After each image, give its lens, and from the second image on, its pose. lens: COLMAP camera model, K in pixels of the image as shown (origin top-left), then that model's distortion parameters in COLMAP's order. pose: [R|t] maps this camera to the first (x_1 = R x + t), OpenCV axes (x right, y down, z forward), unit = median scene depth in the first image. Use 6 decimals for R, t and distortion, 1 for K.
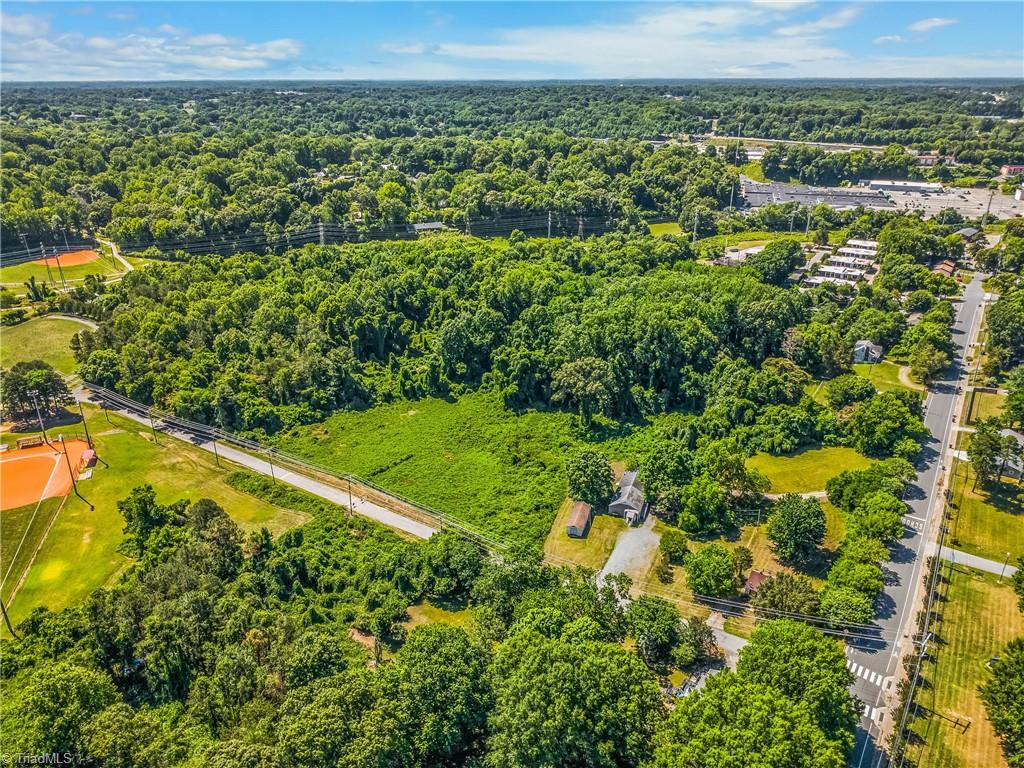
lens RADIAL K [[721.4, 0, 504.1], [0, 721.4, 377.2], [0, 0, 1]] dist [0.006825, 0.000587]
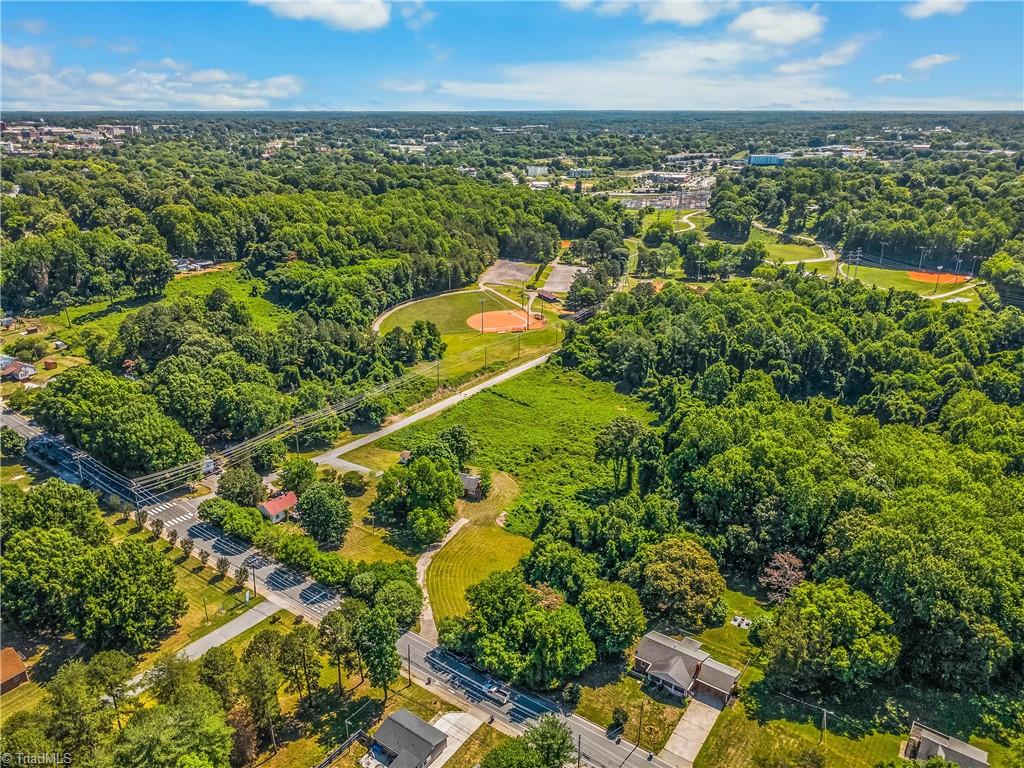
lens RADIAL K [[721.4, 0, 513.9], [0, 721.4, 383.2], [0, 0, 1]] dist [0.006825, 0.000587]
pose [[-0.016866, 0.362741, -0.931737, 0.803663], [-0.387075, 0.856838, 0.340589, -0.268388], [0.921894, 0.366397, 0.125957, 0.621565]]
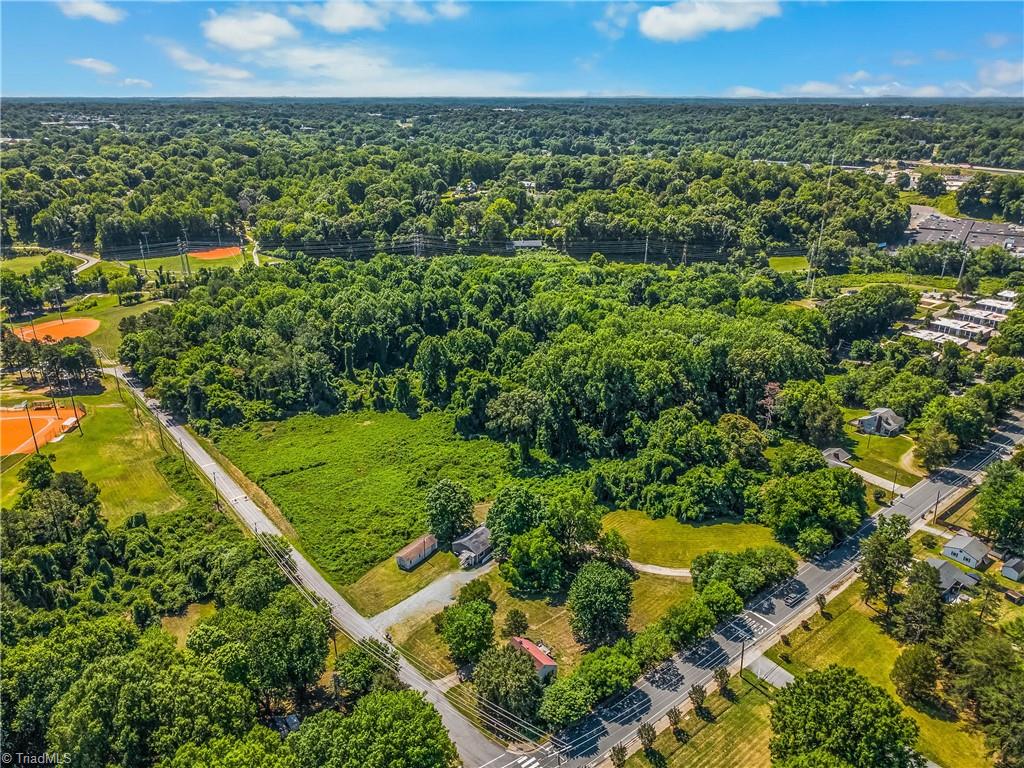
lens RADIAL K [[721.4, 0, 507.1], [0, 721.4, 384.8], [0, 0, 1]] dist [0.006825, 0.000587]
pose [[0.955226, 0.114723, -0.272730, 0.300303], [-0.117909, 0.993013, 0.004734, -0.029358], [0.271367, 0.027635, 0.962079, 0.060913]]
